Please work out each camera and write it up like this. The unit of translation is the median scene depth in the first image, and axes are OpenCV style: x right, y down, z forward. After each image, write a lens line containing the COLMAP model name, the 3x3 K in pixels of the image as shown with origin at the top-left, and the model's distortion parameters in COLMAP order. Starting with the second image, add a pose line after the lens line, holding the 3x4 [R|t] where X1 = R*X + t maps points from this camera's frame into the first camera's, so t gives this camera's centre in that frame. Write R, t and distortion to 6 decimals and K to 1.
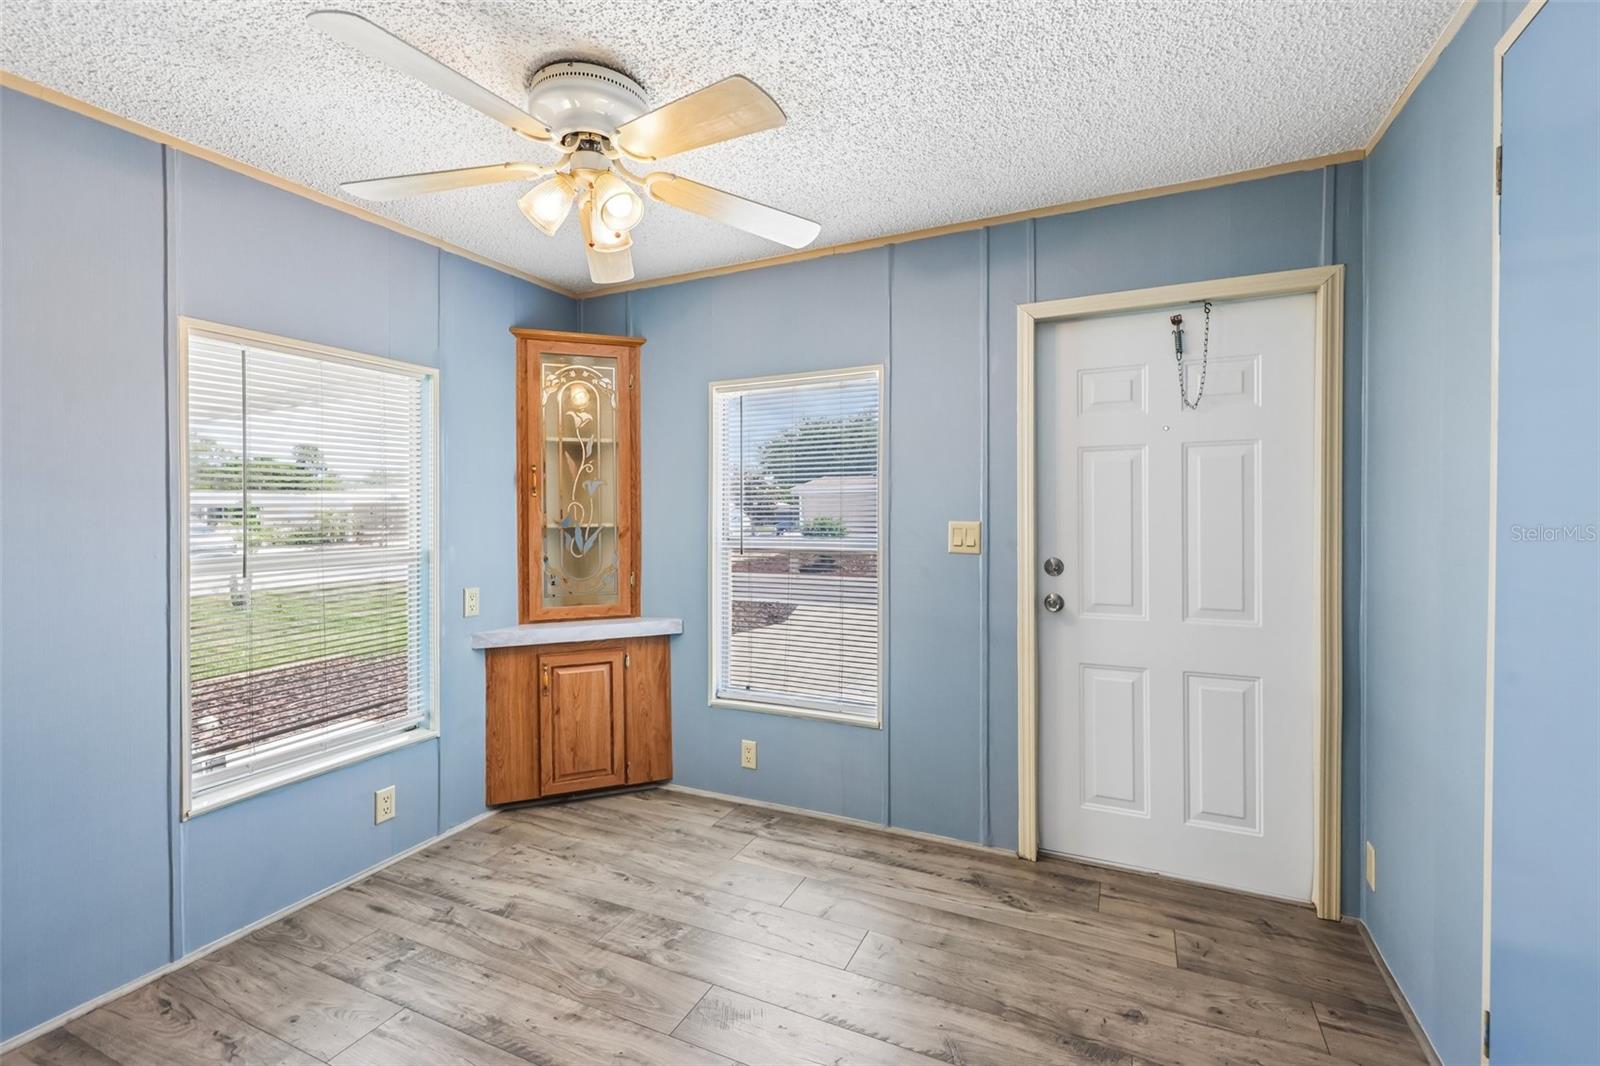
lens RADIAL K [[708.4, 0, 797.3], [0, 708.4, 518.0], [0, 0, 1]] dist [0.003308, -0.001075]
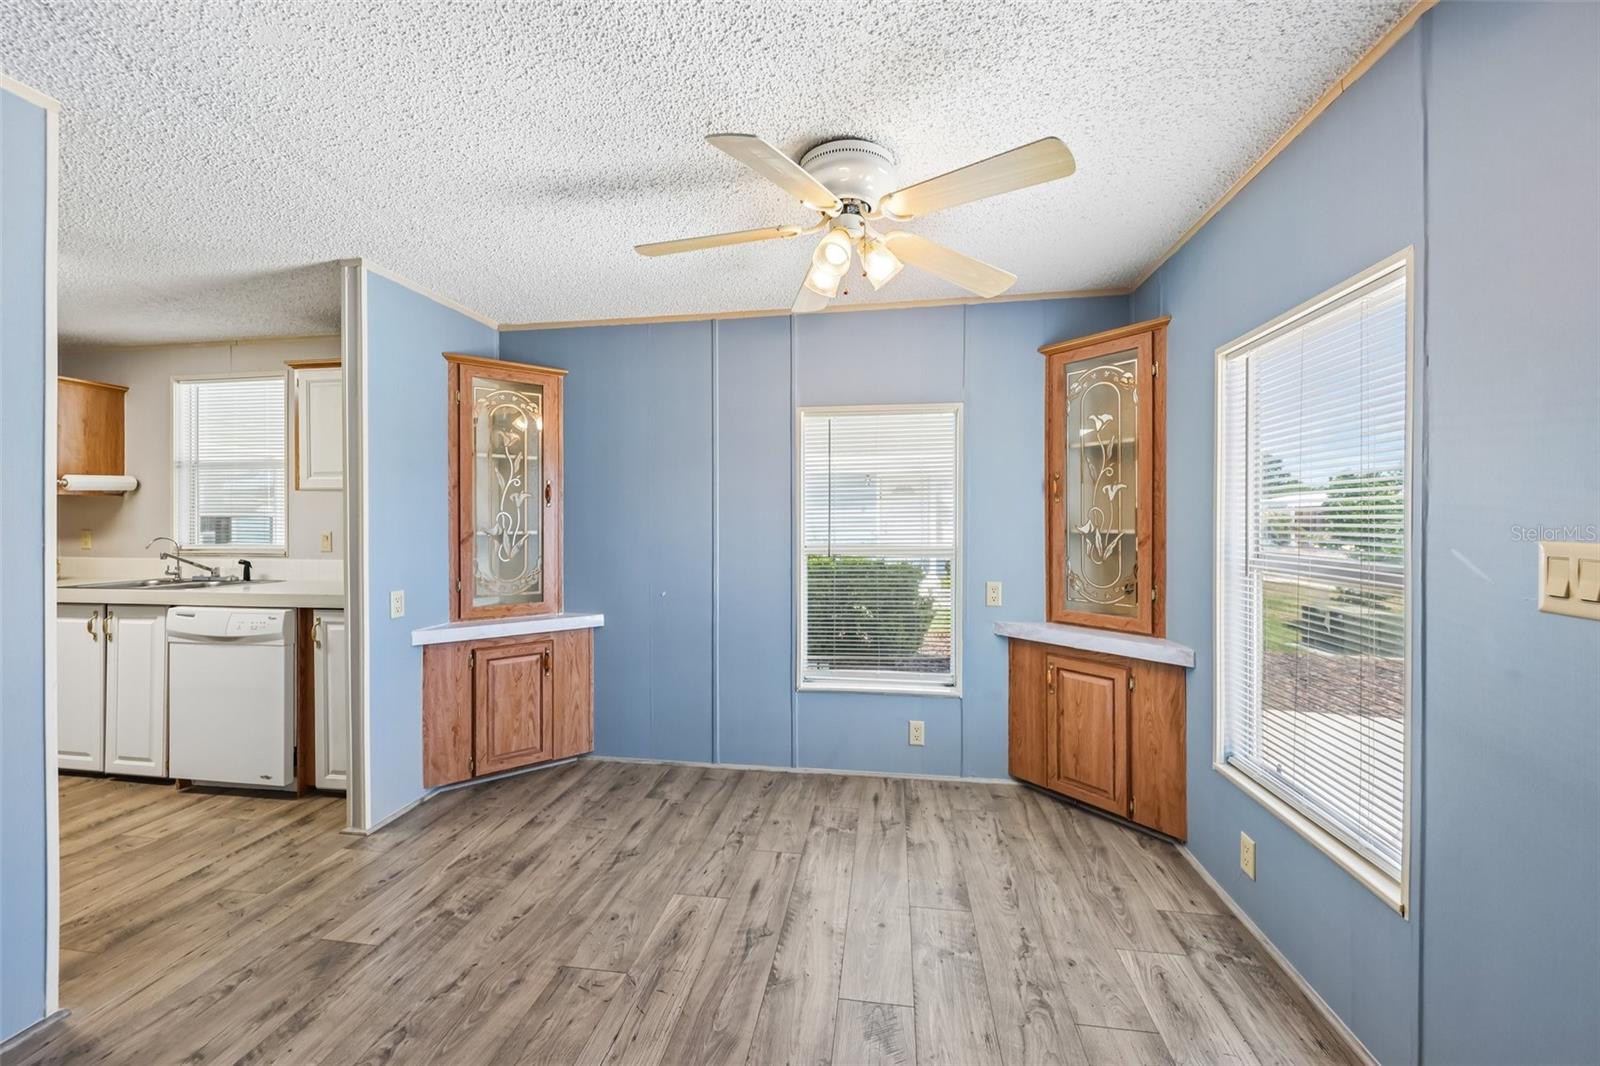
lens RADIAL K [[610.1, 0, 799.3], [0, 610.1, 521.8], [0, 0, 1]] dist [0.002290, -0.000462]
pose [[0.270468, 0.007989, -0.962696, 0.414064], [-0.007681, 0.999952, 0.006141, -0.004958], [0.962698, 0.005733, 0.270517, 0.404042]]
